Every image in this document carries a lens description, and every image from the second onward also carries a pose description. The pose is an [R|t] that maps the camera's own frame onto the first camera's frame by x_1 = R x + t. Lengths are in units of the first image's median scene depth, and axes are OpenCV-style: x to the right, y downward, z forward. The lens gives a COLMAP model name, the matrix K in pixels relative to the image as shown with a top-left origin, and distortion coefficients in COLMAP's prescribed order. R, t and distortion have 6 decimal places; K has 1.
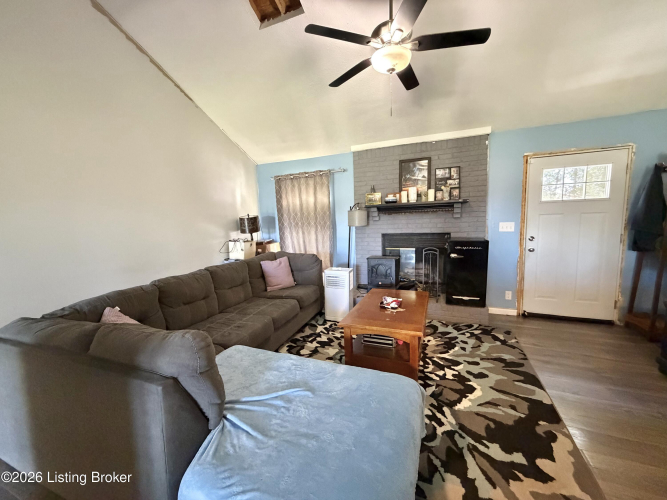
lens RADIAL K [[265.4, 0, 331.4], [0, 265.4, 250.6], [0, 0, 1]] dist [0.000250, -0.000108]
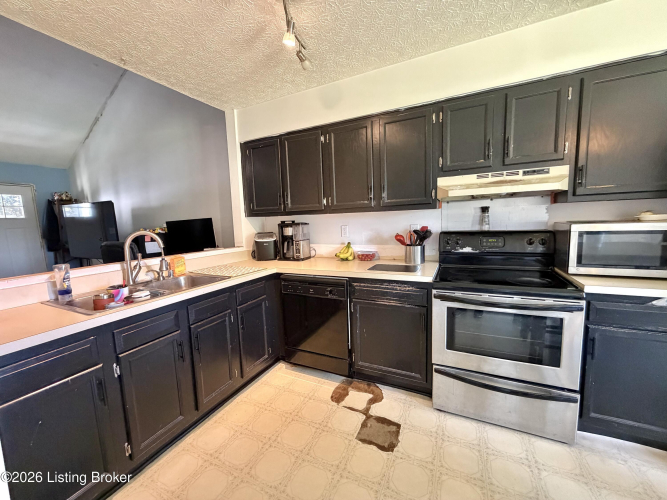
lens RADIAL K [[265.4, 0, 332.9], [0, 265.4, 250.2], [0, 0, 1]] dist [0.000250, -0.000108]
pose [[0.047206, -0.086507, 0.995132, -0.338589], [0.153166, 0.985088, 0.078368, 0.116363], [-0.987072, 0.148721, 0.059752, -0.704425]]
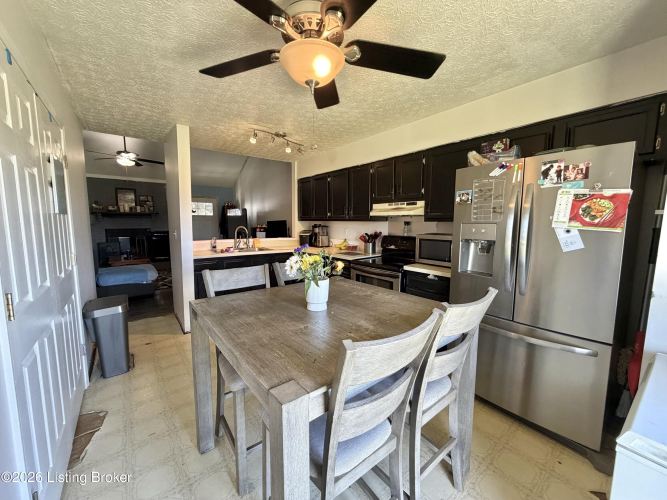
lens RADIAL K [[265.4, 0, 333.8], [0, 265.4, 251.7], [0, 0, 1]] dist [0.000250, -0.000108]
pose [[0.477302, -0.066861, 0.876192, -0.733461], [0.083548, 0.996037, 0.030494, 0.182036], [-0.874759, 0.058649, 0.480996, -1.293140]]
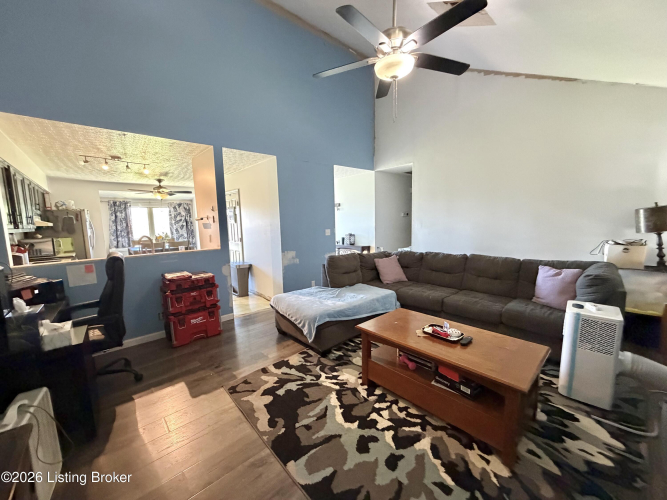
lens RADIAL K [[265.4, 0, 332.0], [0, 265.4, 249.1], [0, 0, 1]] dist [0.000250, -0.000108]
pose [[-0.423654, 0.141031, -0.894778, 0.795079], [-0.067843, 0.980091, 0.186599, -0.126480], [0.903280, 0.139758, -0.405652, 0.773923]]
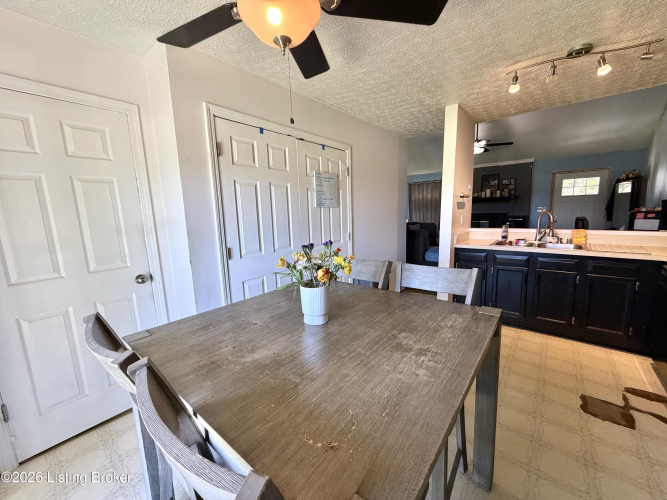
lens RADIAL K [[265.4, 0, 330.8], [0, 265.4, 251.9], [0, 0, 1]] dist [0.000250, -0.000108]
pose [[0.957628, 0.044586, -0.284535, -0.259794], [-0.030966, 0.998157, 0.052191, 0.175951], [0.286337, -0.041169, 0.957244, -1.382108]]
